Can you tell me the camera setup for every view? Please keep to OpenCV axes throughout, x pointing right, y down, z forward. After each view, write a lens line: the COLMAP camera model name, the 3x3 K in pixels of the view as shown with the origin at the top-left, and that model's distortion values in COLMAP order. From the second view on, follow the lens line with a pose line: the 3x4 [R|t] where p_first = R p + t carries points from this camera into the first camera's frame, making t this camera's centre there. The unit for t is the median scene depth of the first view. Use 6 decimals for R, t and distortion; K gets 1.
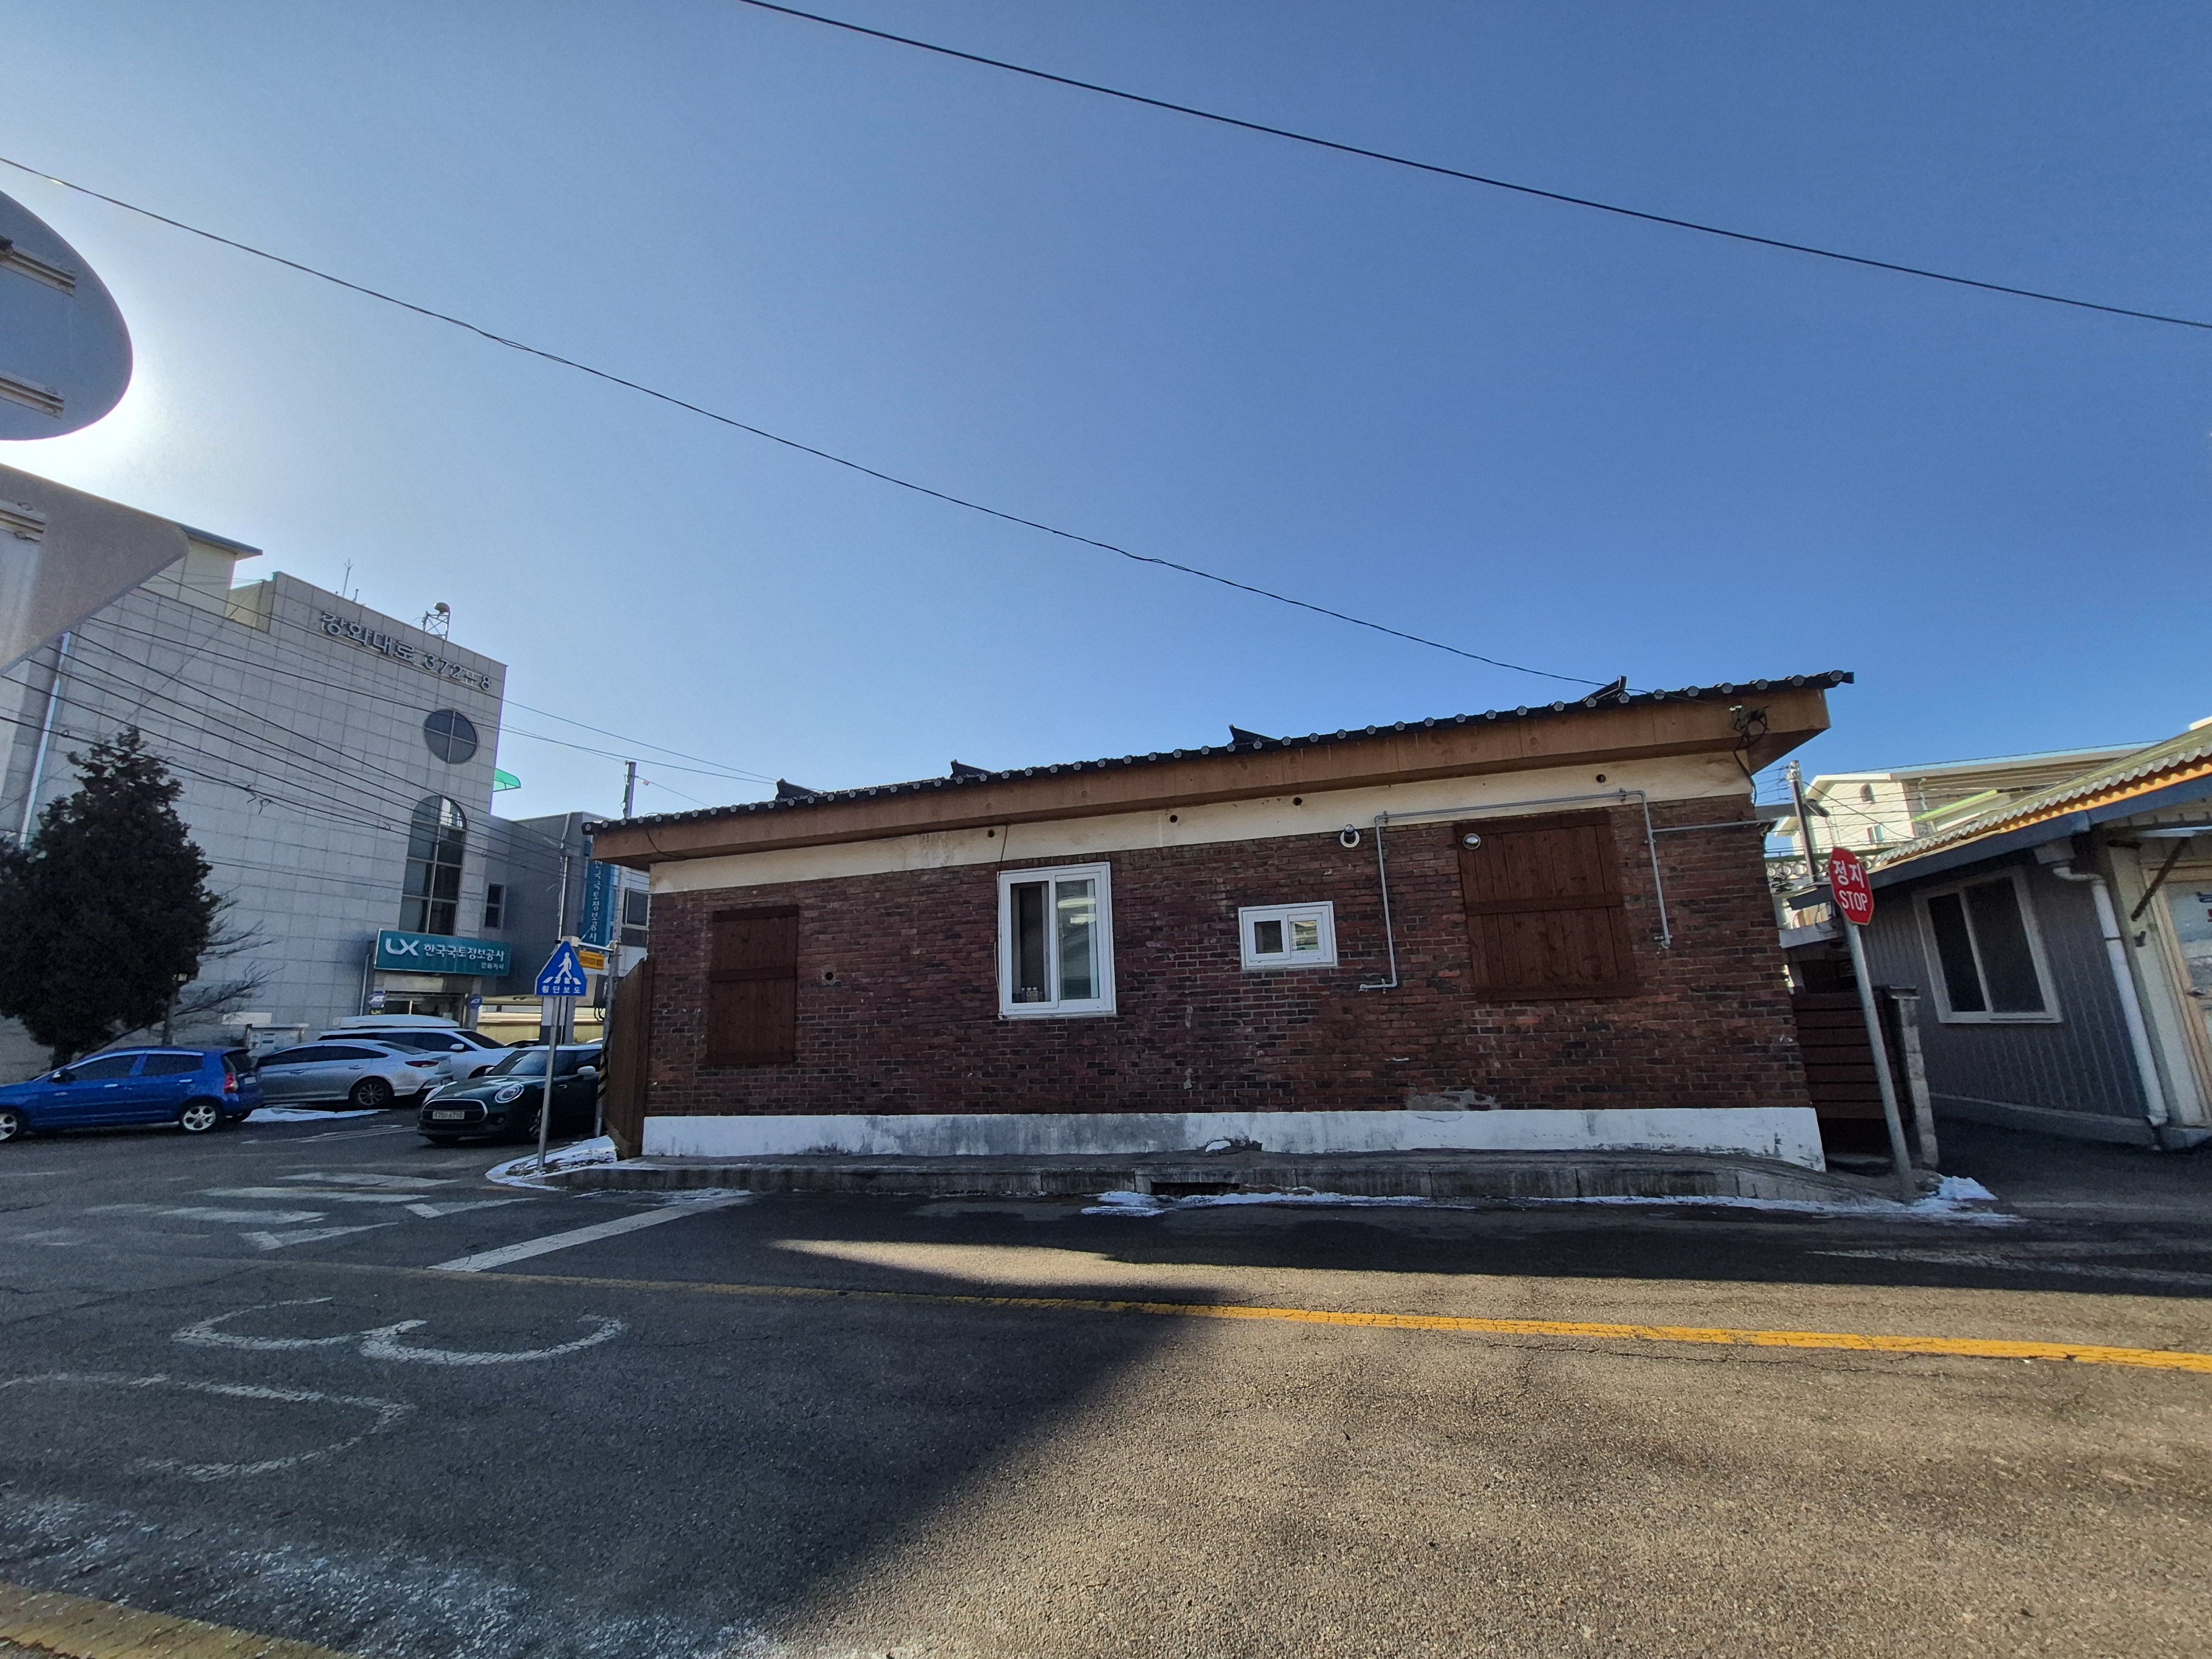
lens RADIAL K [[878.4, 0, 1093.4], [0, 878.4, 841.0], [0, 0, 1]] dist [0.001024, -0.001019]
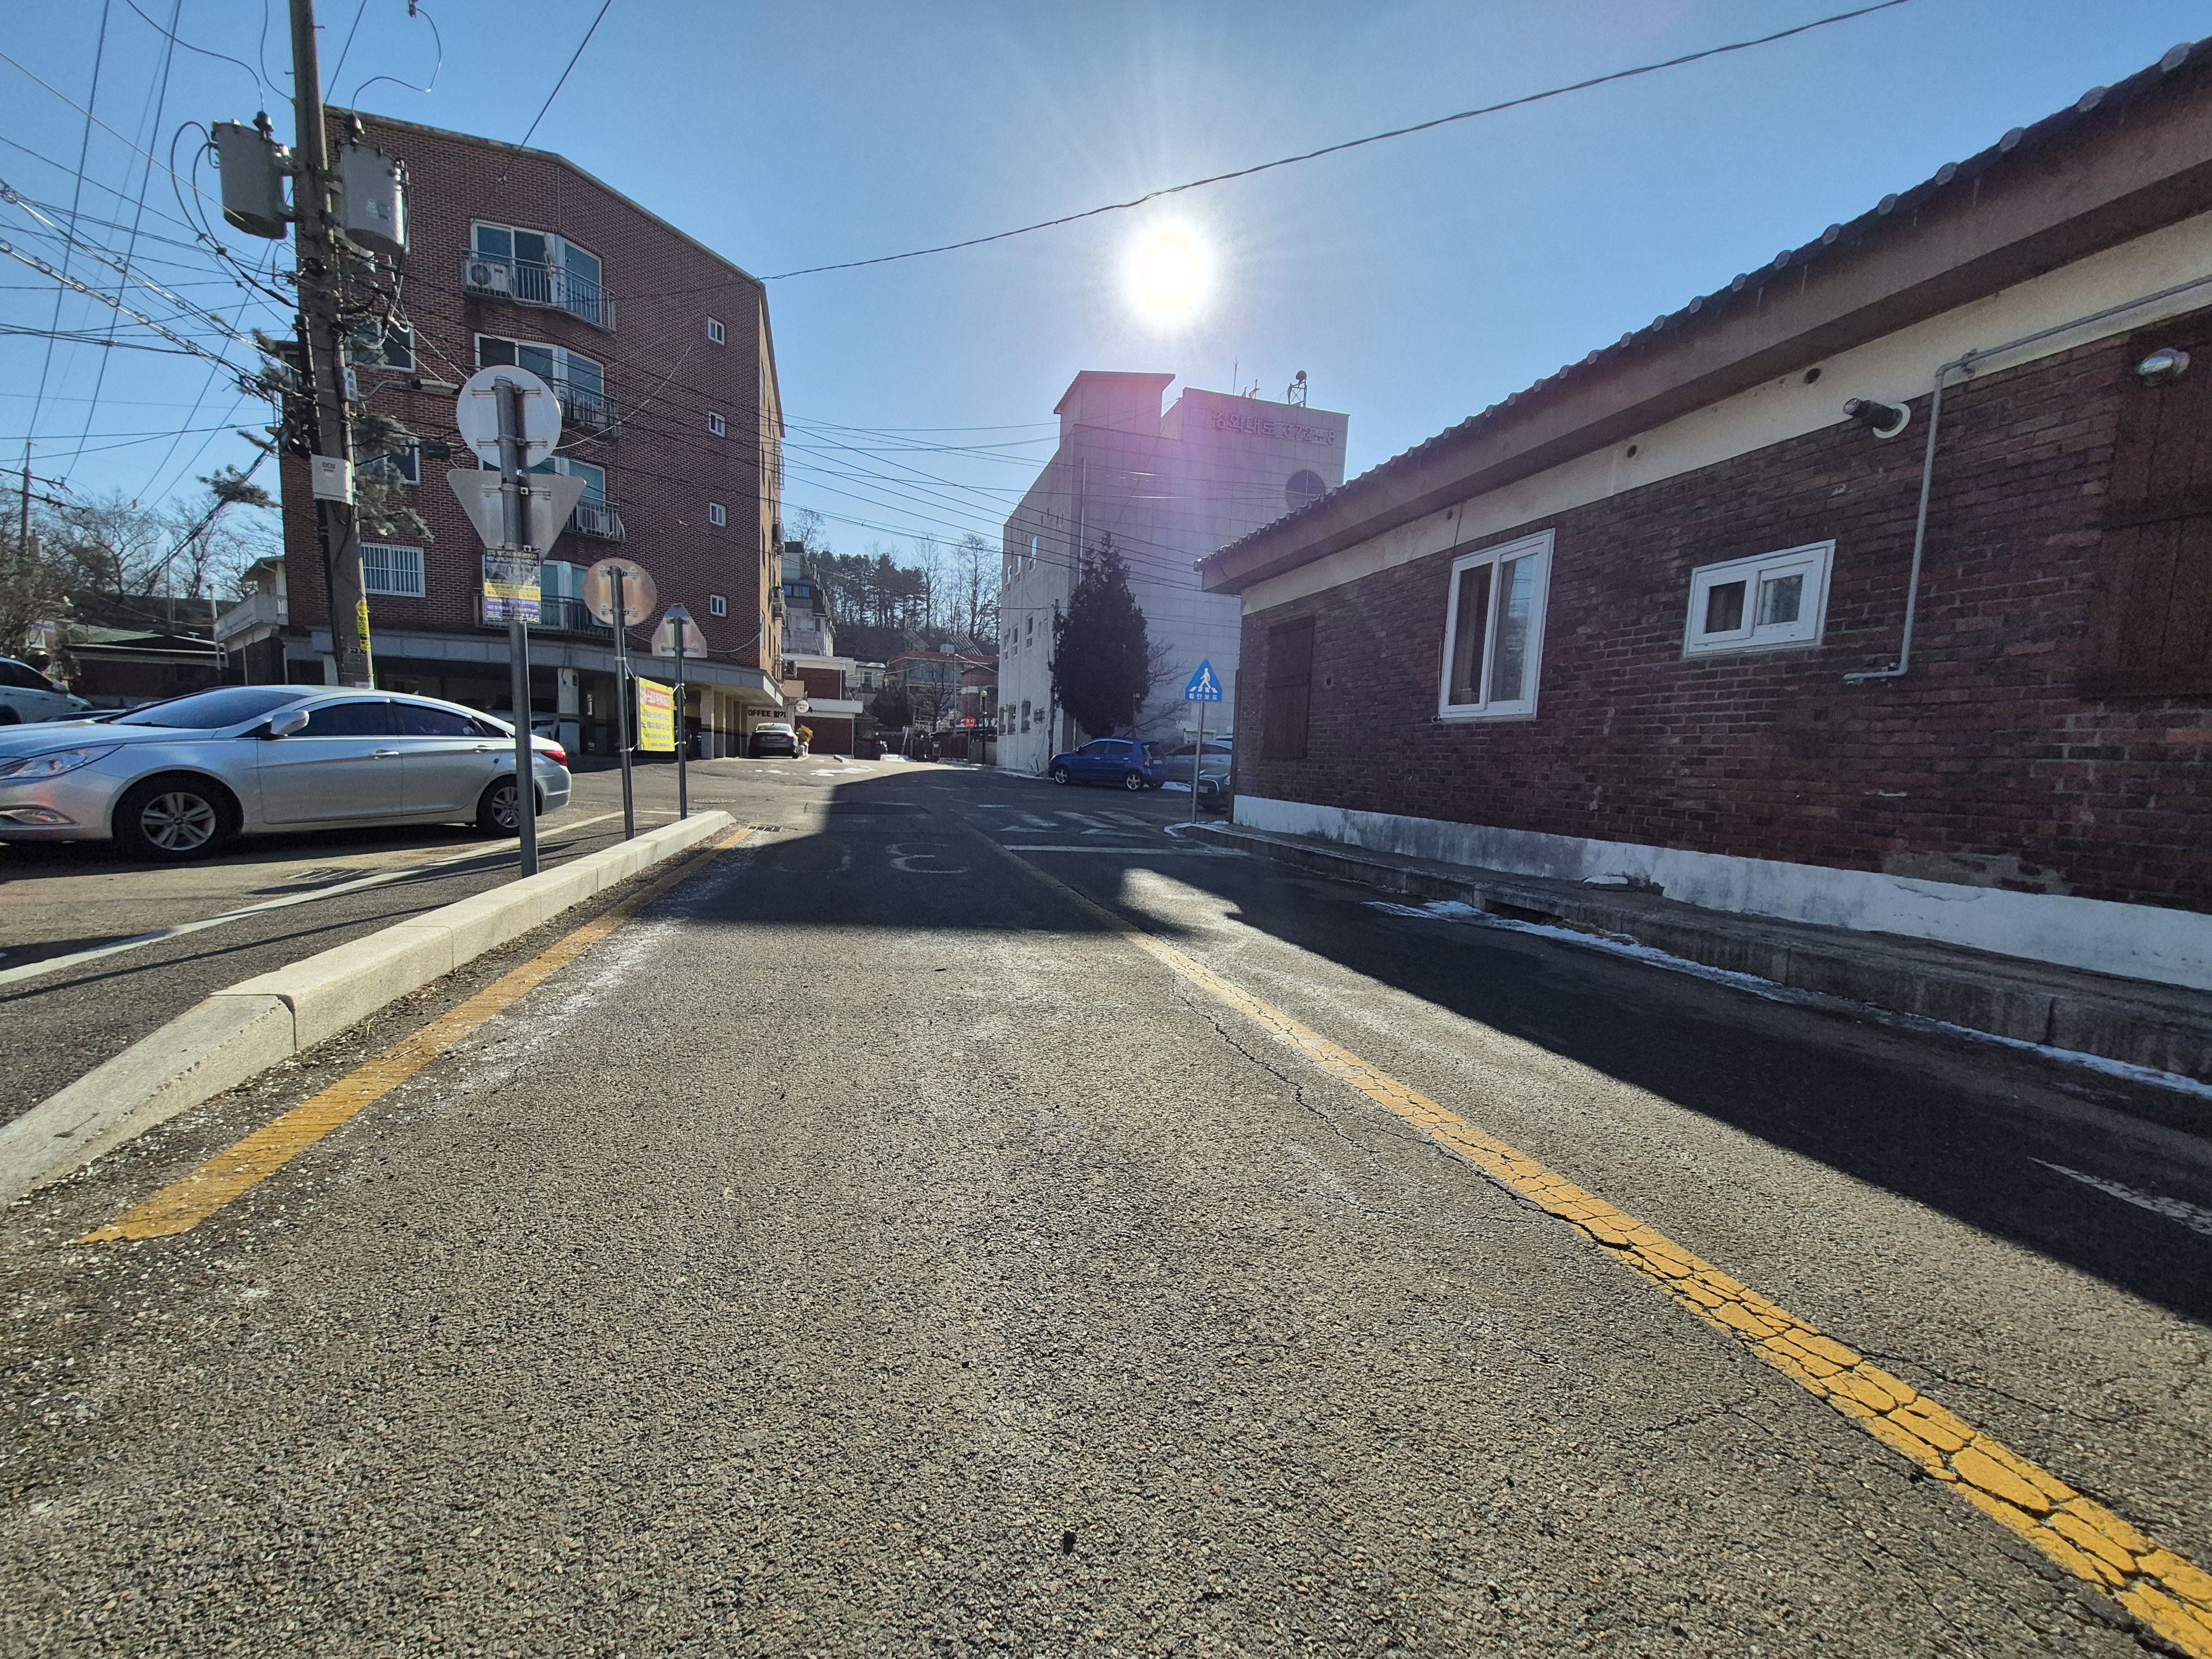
lens RADIAL K [[878.4, 0, 1088.2], [0, 878.4, 850.5], [0, 0, 1]] dist [0.001024, -0.001019]
pose [[0.528397, 0.144744, -0.836568, 0.533214], [0.118868, 0.963041, 0.241707, 0.066420], [0.840635, -0.227159, 0.491663, 0.201785]]
